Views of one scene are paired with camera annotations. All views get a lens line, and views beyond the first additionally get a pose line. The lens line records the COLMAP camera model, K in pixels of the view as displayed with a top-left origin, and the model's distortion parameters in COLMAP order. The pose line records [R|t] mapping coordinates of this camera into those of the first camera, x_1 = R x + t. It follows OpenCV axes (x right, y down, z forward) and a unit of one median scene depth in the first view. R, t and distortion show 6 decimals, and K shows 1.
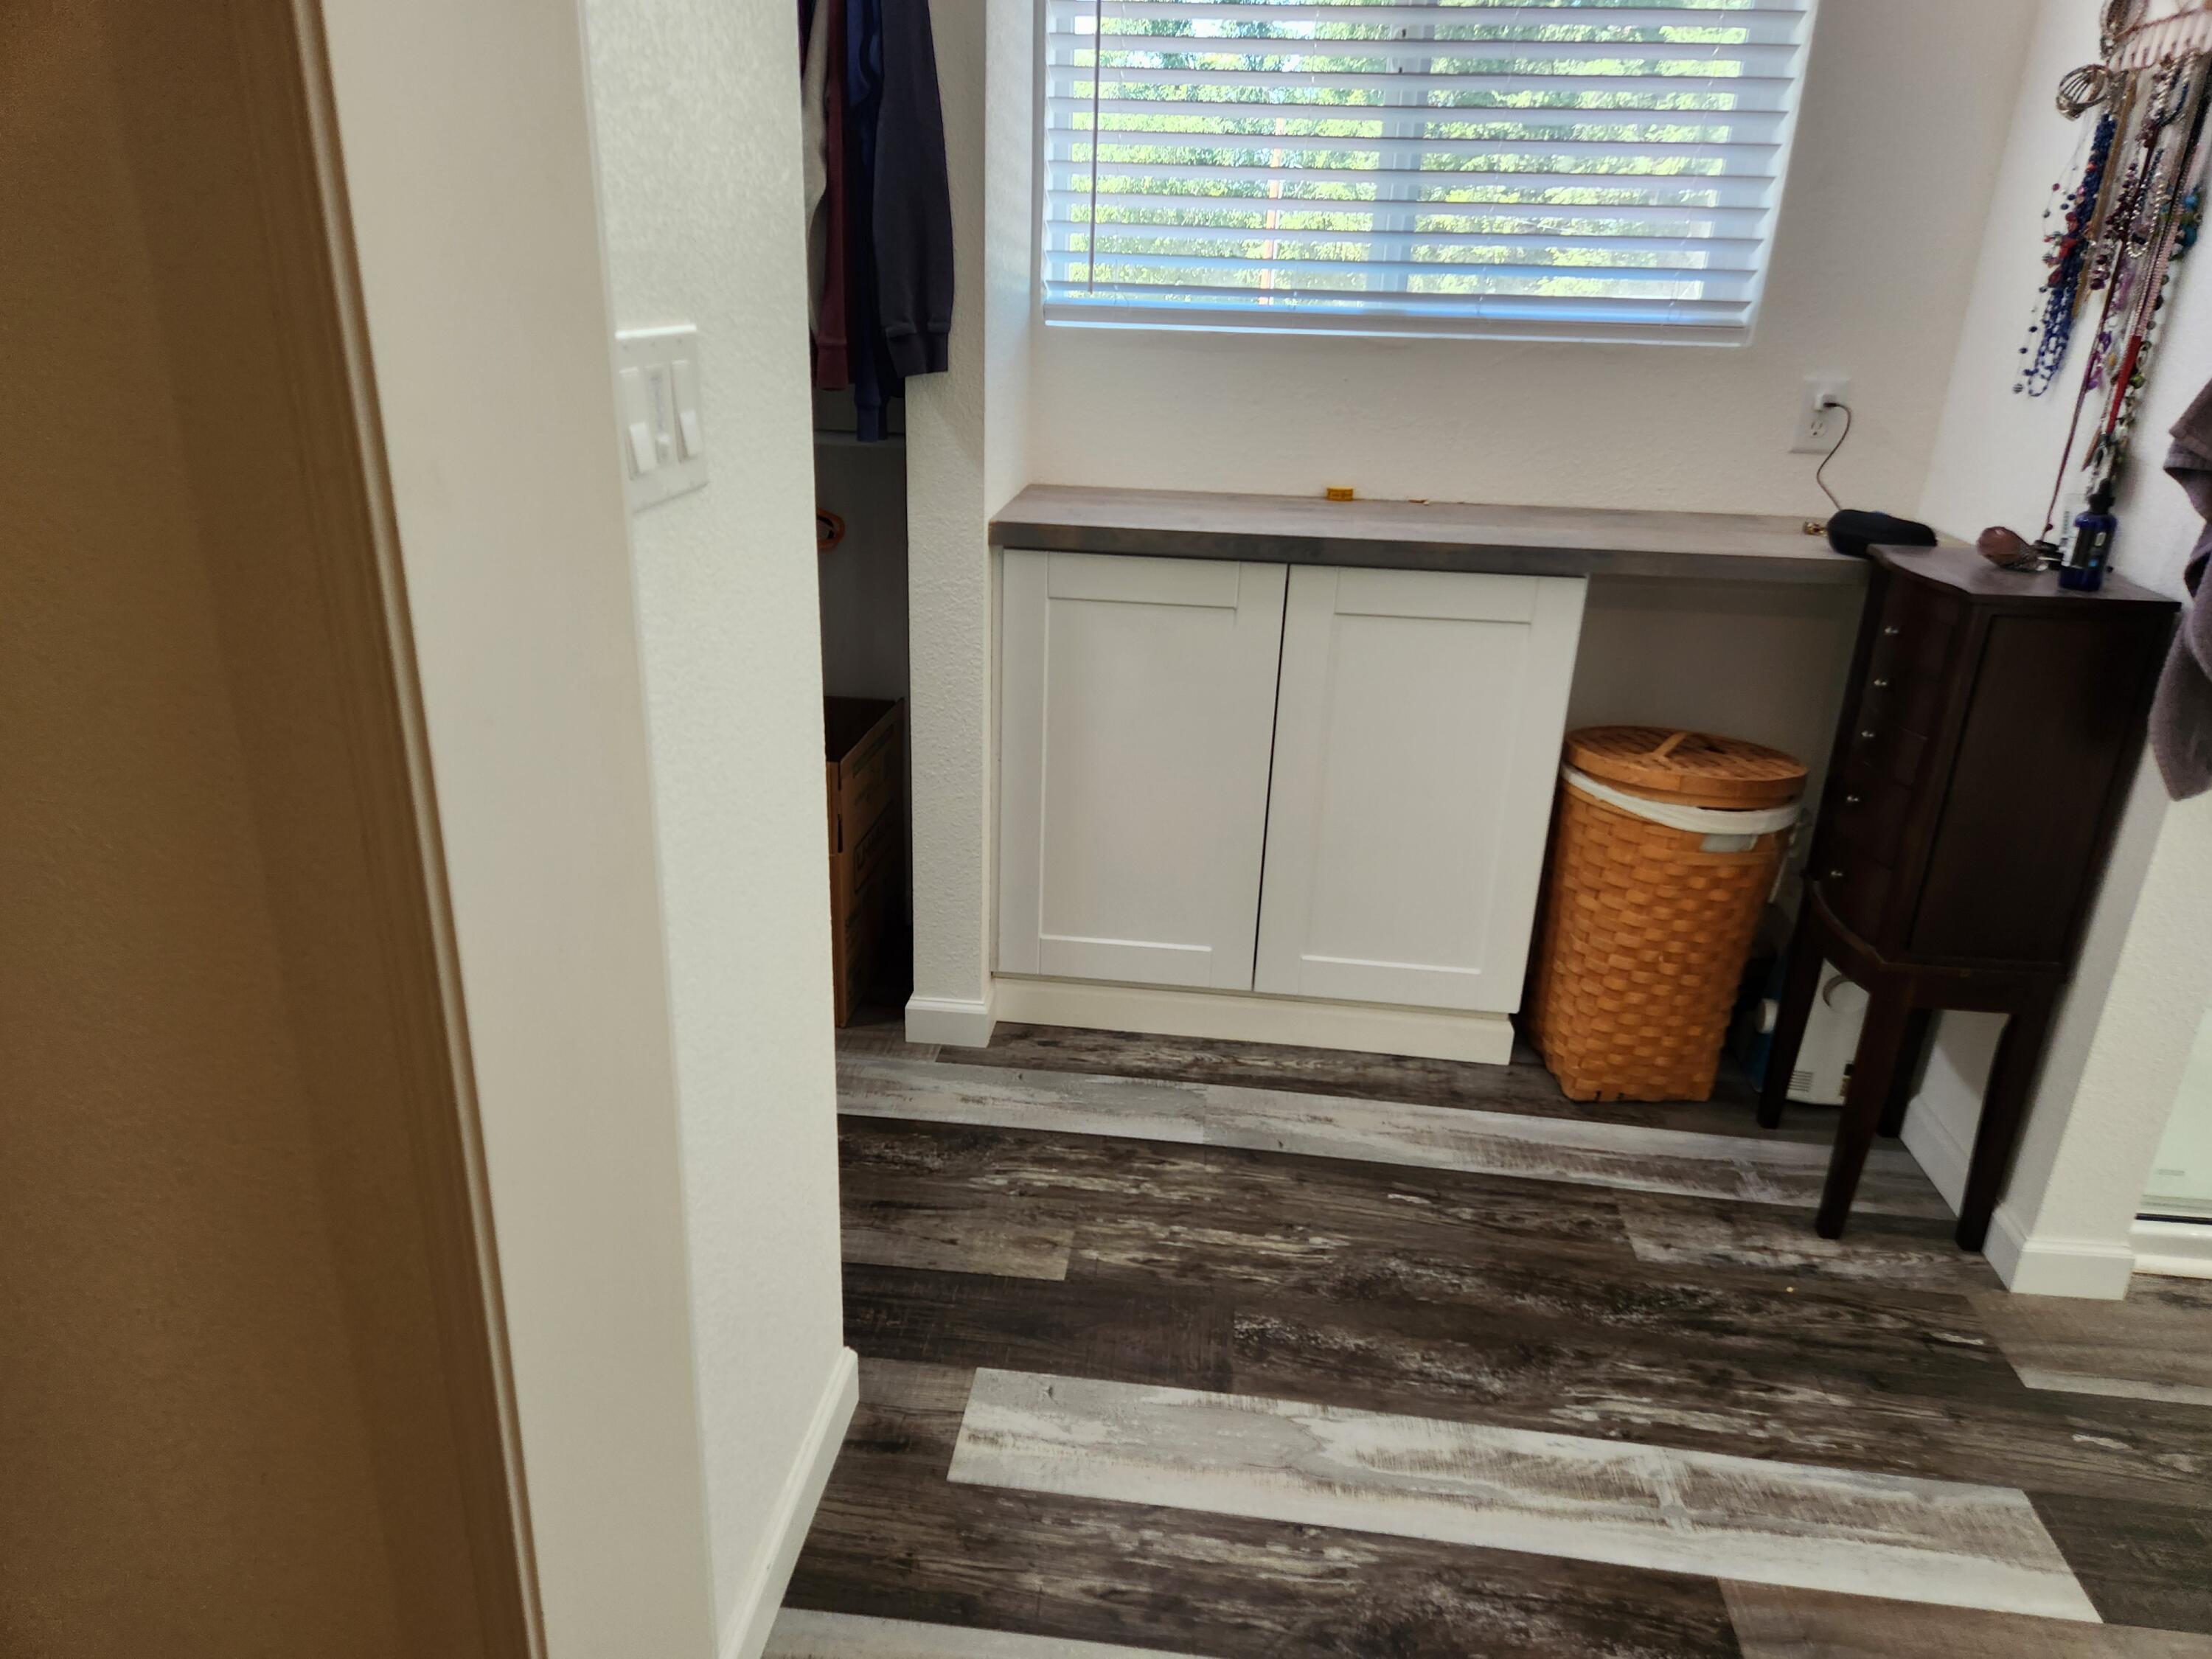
lens RADIAL K [[1454.8, 0, 1106.0], [0, 1454.8, 829.5], [0, 0, 1]] dist [0.005188, -0.003094]
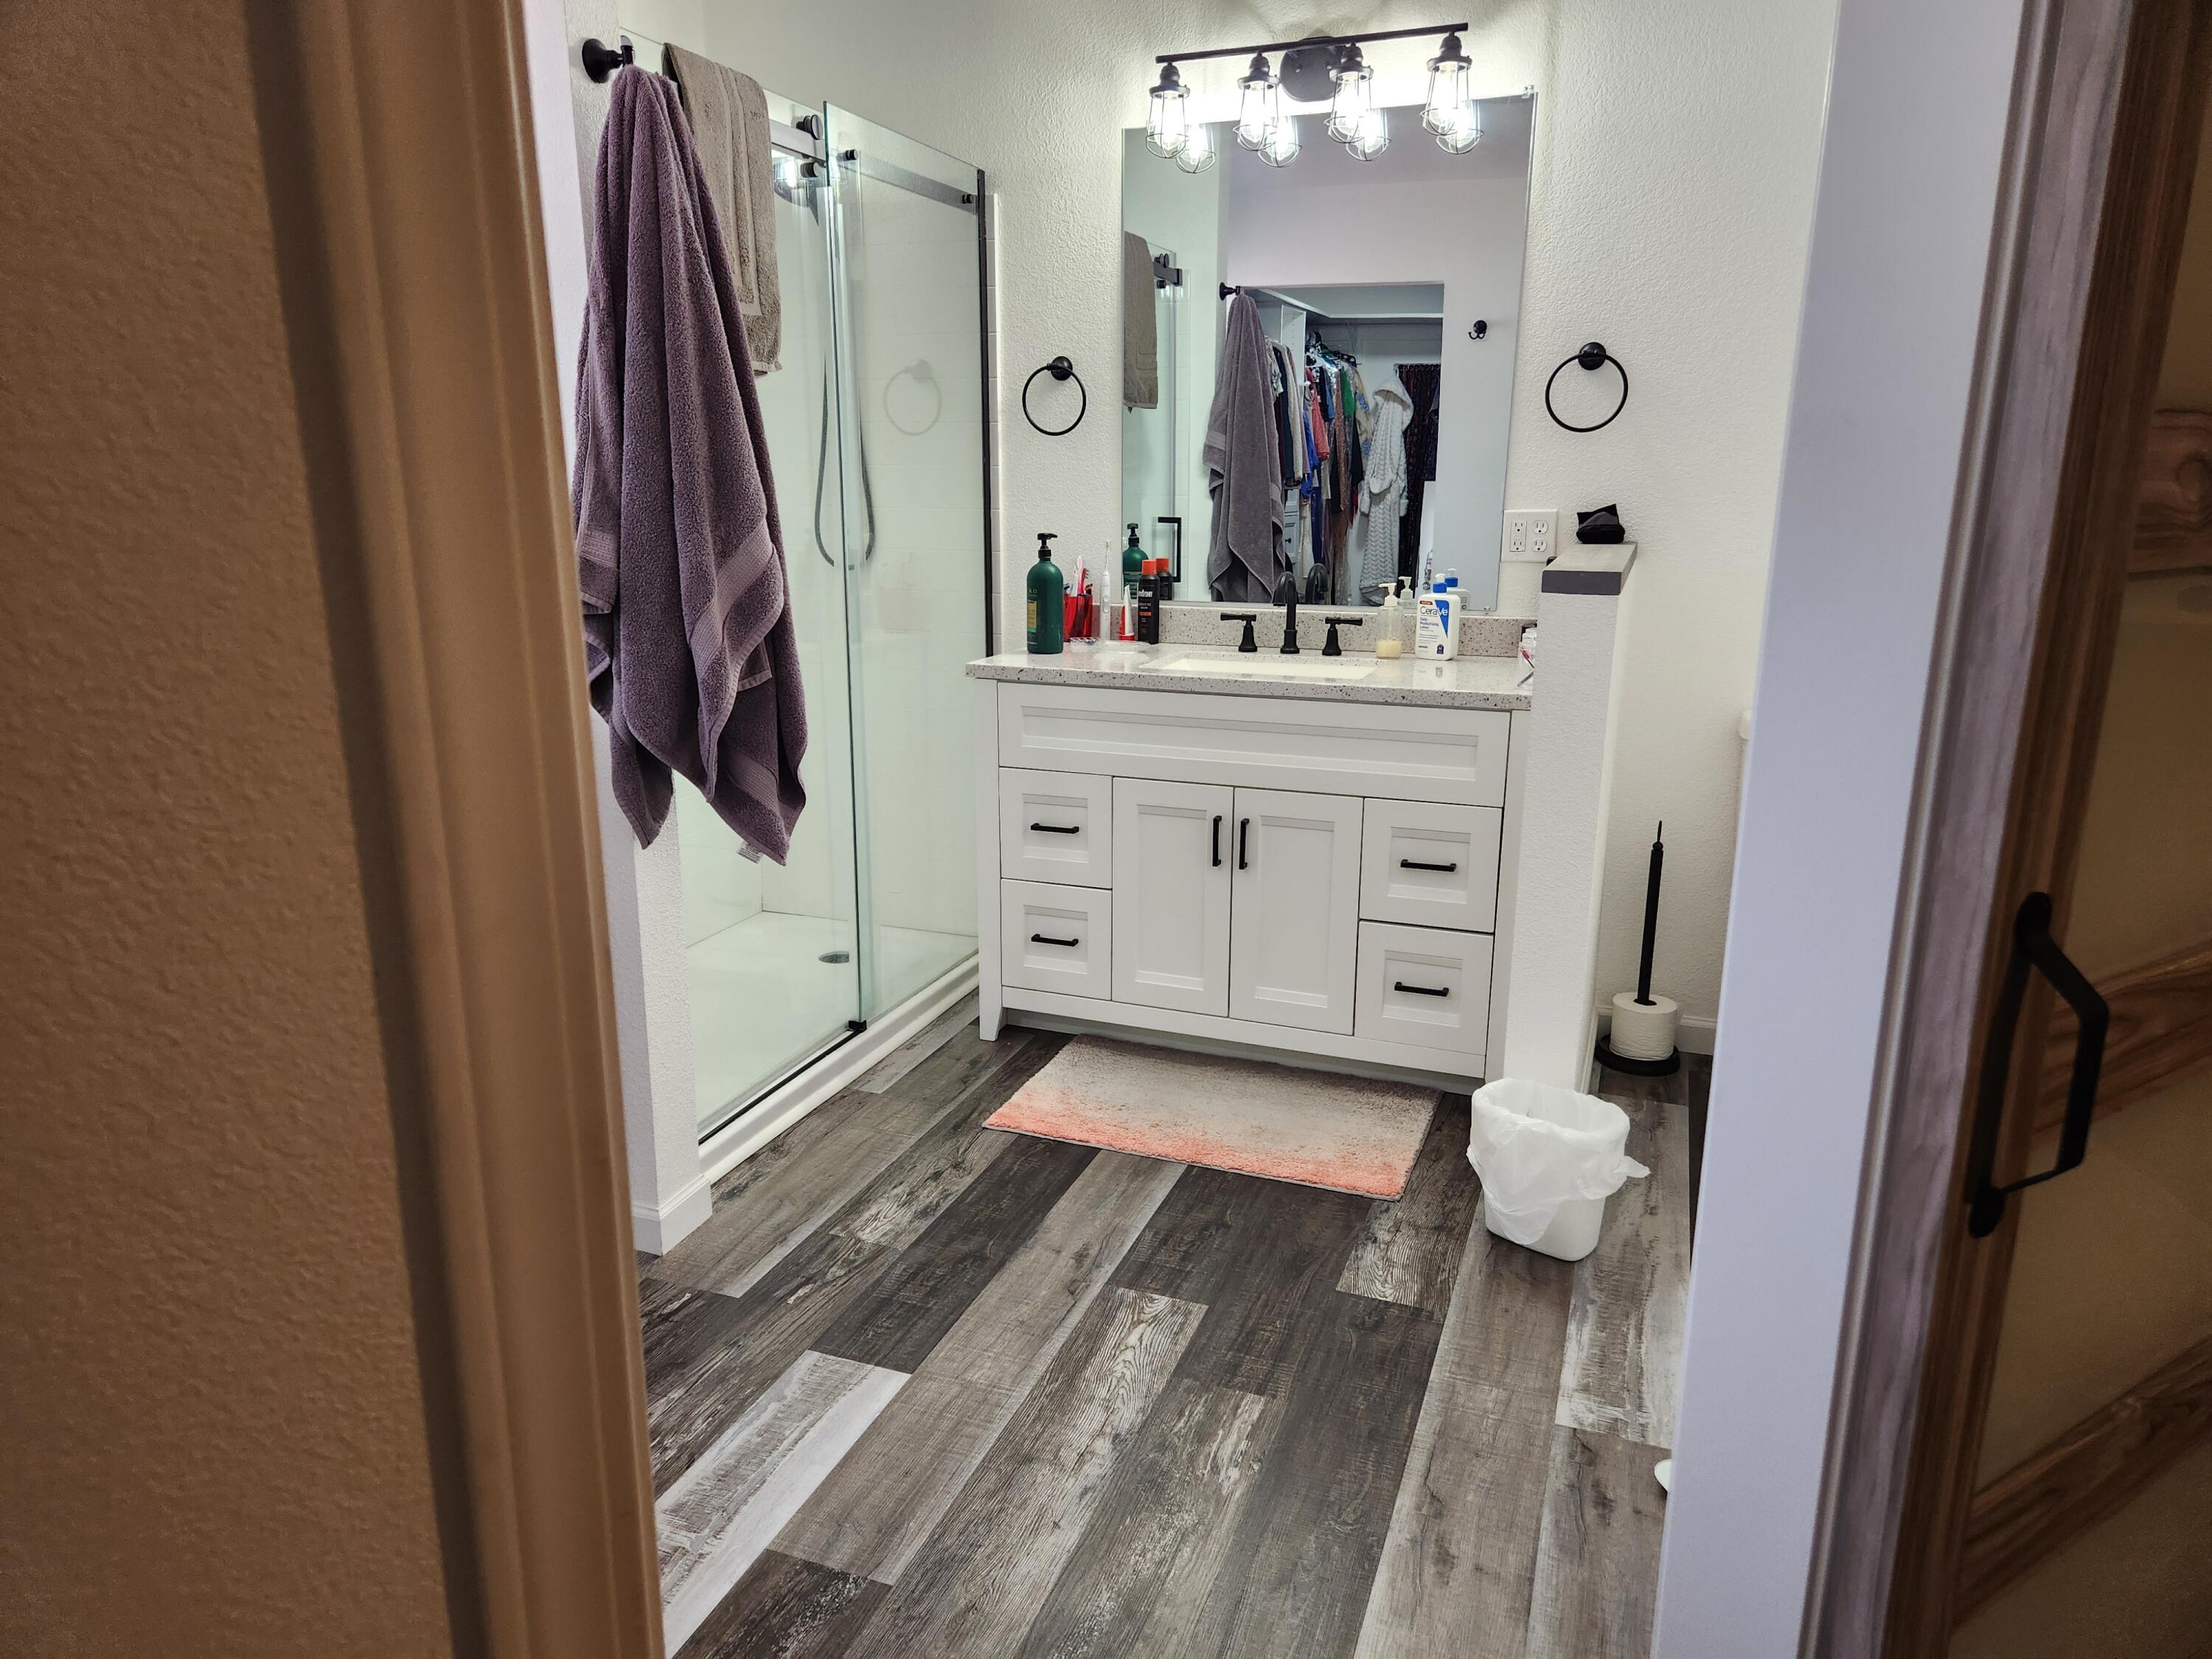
lens RADIAL K [[1454.8, 0, 1106.0], [0, 1454.8, 829.5], [0, 0, 1]] dist [0.005188, -0.003094]
pose [[0.250469, -0.265516, 0.931003, -0.413151], [0.353537, 0.920328, 0.167359, -0.108801], [-0.901264, 0.287226, 0.324383, 0.190703]]
